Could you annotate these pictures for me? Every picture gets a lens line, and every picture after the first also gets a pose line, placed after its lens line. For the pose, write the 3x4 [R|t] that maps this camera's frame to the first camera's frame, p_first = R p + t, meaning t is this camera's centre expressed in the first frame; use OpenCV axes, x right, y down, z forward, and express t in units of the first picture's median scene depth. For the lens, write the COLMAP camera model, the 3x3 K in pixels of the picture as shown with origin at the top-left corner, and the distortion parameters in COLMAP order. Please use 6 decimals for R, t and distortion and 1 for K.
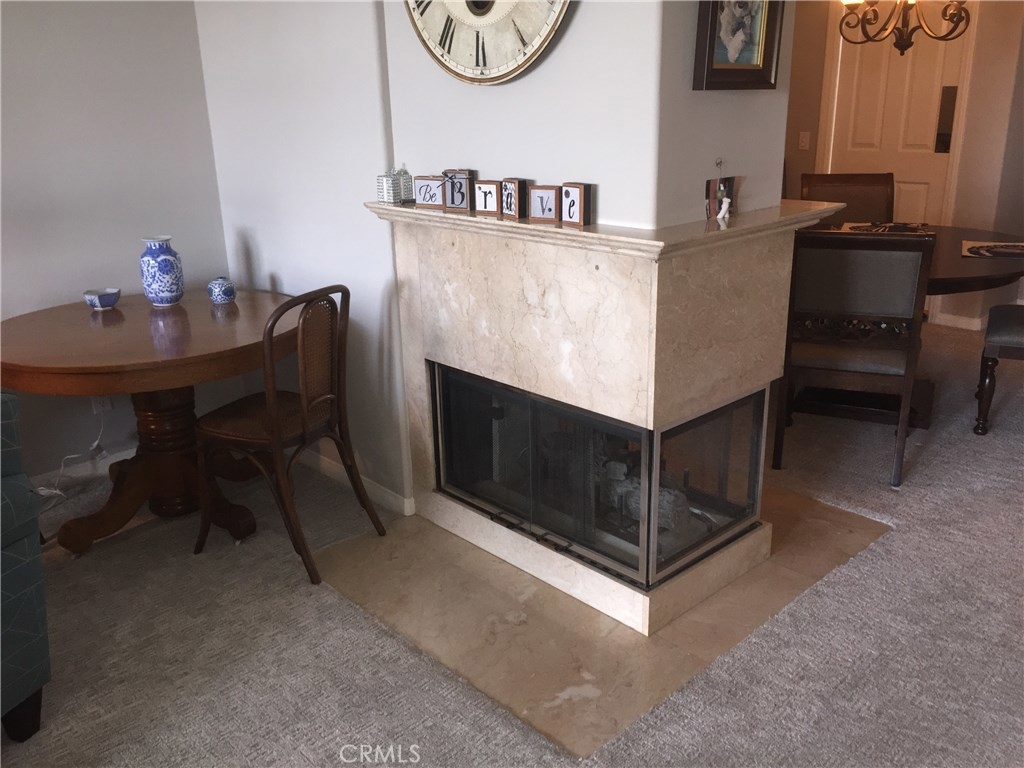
lens RADIAL K [[878.1, 0, 512.7], [0, 878.1, 383.9], [0, 0, 1]] dist [0.052892, -0.009342]
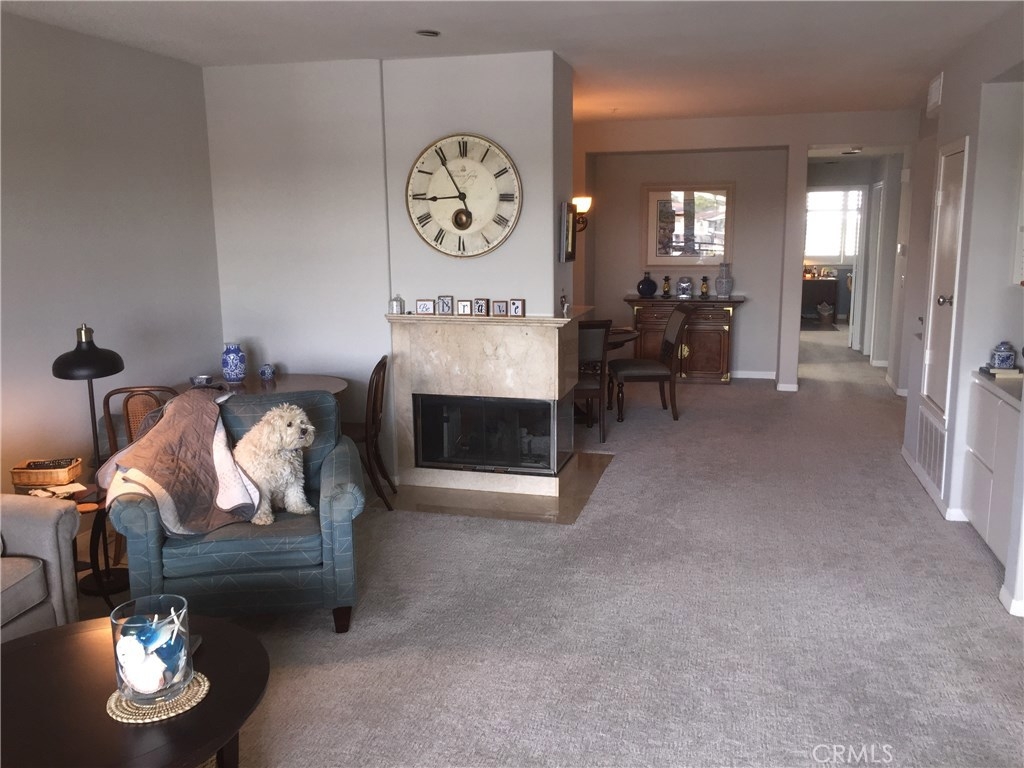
lens RADIAL K [[878.1, 0, 512.7], [0, 878.1, 384.3], [0, 0, 1]] dist [0.052892, -0.009342]
pose [[0.851397, -0.078937, 0.518548, -1.047817], [0.155122, 0.982282, -0.105163, 0.216533], [-0.501059, 0.169973, 0.848557, -0.852898]]
